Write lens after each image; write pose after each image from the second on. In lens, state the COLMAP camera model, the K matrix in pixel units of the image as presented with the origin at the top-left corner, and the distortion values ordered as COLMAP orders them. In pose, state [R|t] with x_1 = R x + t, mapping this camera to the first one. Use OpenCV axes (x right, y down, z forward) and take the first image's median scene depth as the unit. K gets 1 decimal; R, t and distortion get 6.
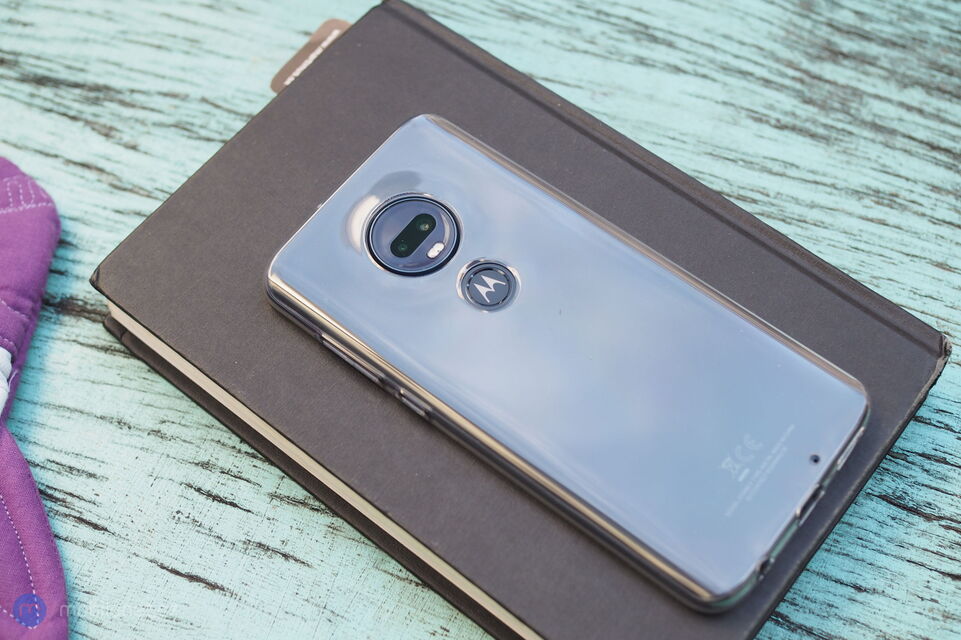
lens RADIAL K [[1390.9, 0, 482.6], [0, 1390.9, 317.1], [0, 0, 1]] dist [-0.092871, 0.000000]
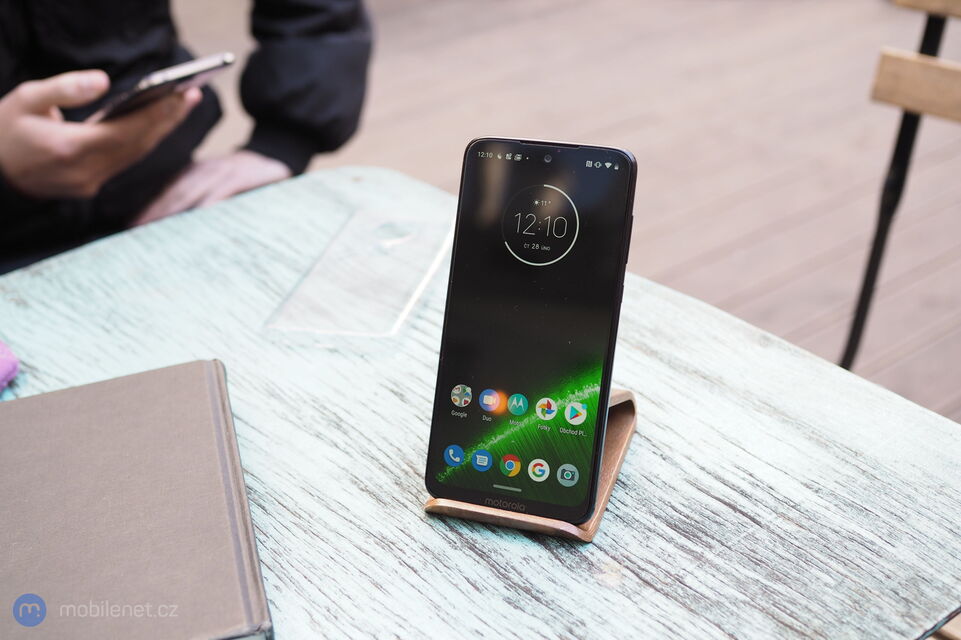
lens RADIAL K [[1390.9, 0, 479.1], [0, 1390.9, 320.0], [0, 0, 1]] dist [-0.092871, 0.000000]
pose [[0.866438, 0.191083, -0.461273, 0.955043], [-0.399990, 0.818582, -0.412227, 0.253353], [0.298820, 0.541674, 0.785682, -0.128015]]
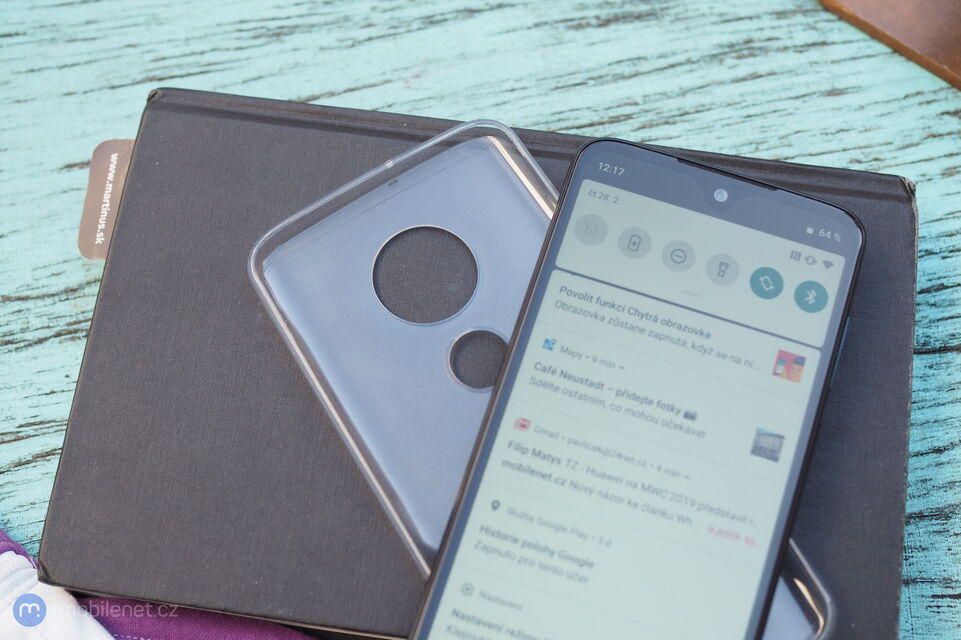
lens RADIAL K [[1390.9, 0, 474.2], [0, 1390.9, 319.8], [0, 0, 1]] dist [-0.092871, 0.000000]
pose [[0.855716, -0.482891, 0.185918, -0.128007], [0.447109, 0.870885, 0.204089, -0.202034], [-0.260466, -0.091517, 0.961136, 0.134638]]
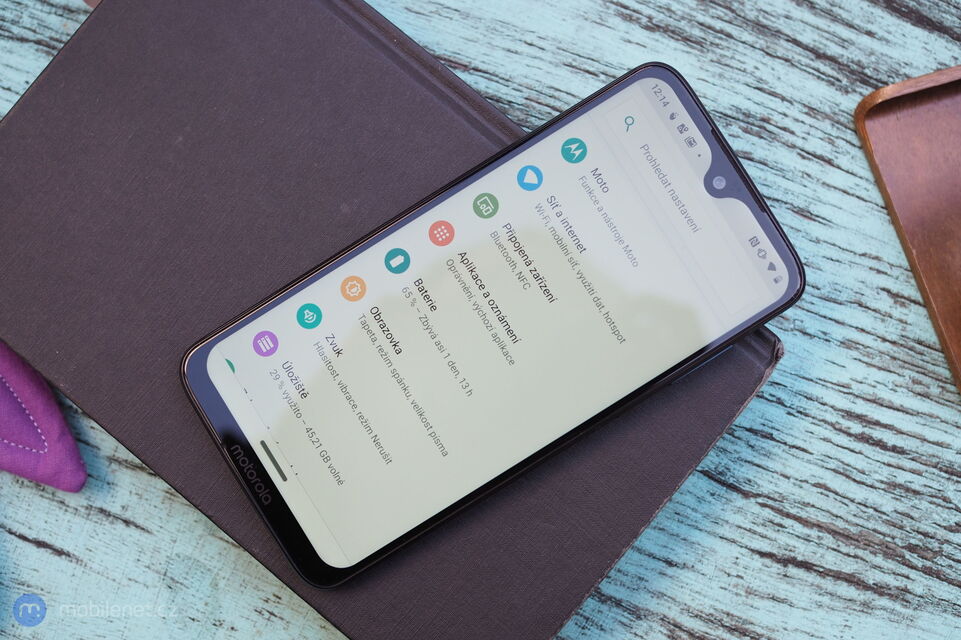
lens RADIAL K [[1390.9, 0, 487.9], [0, 1390.9, 319.4], [0, 0, 1]] dist [-0.092871, 0.000000]
pose [[0.999917, 0.008322, 0.009809, 0.106628], [-0.011741, 0.901963, 0.431653, -0.373011], [-0.005255, -0.431733, 0.901986, 0.109139]]
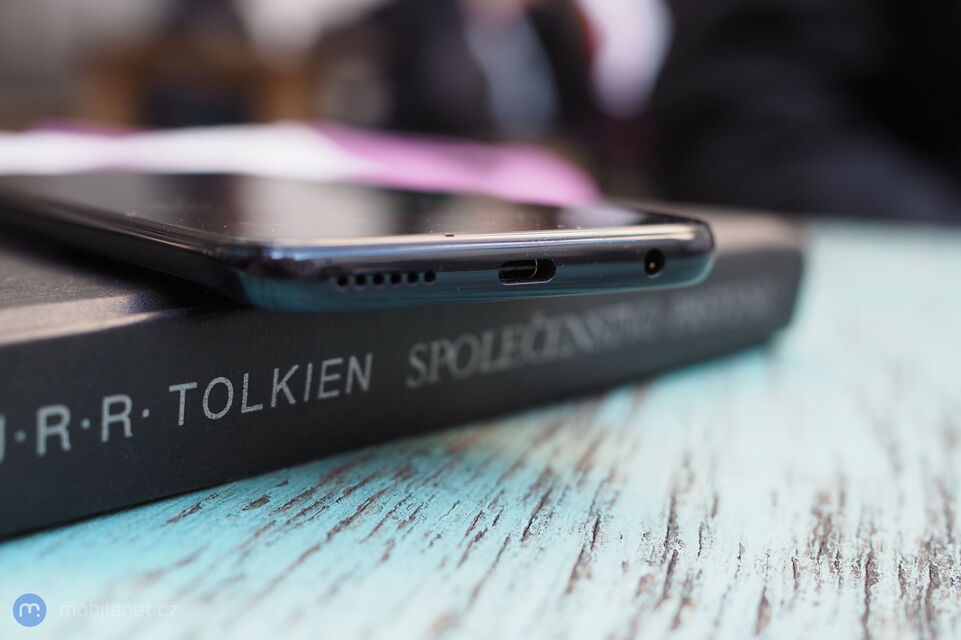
lens RADIAL K [[1390.9, 0, 480.2], [0, 1390.9, 320.4], [0, 0, 1]] dist [-0.092871, 0.000000]
pose [[0.112694, 0.187448, -0.975788, 0.632079], [-0.884535, 0.466303, -0.012579, -0.072247], [0.452656, 0.864537, 0.218354, 0.854891]]
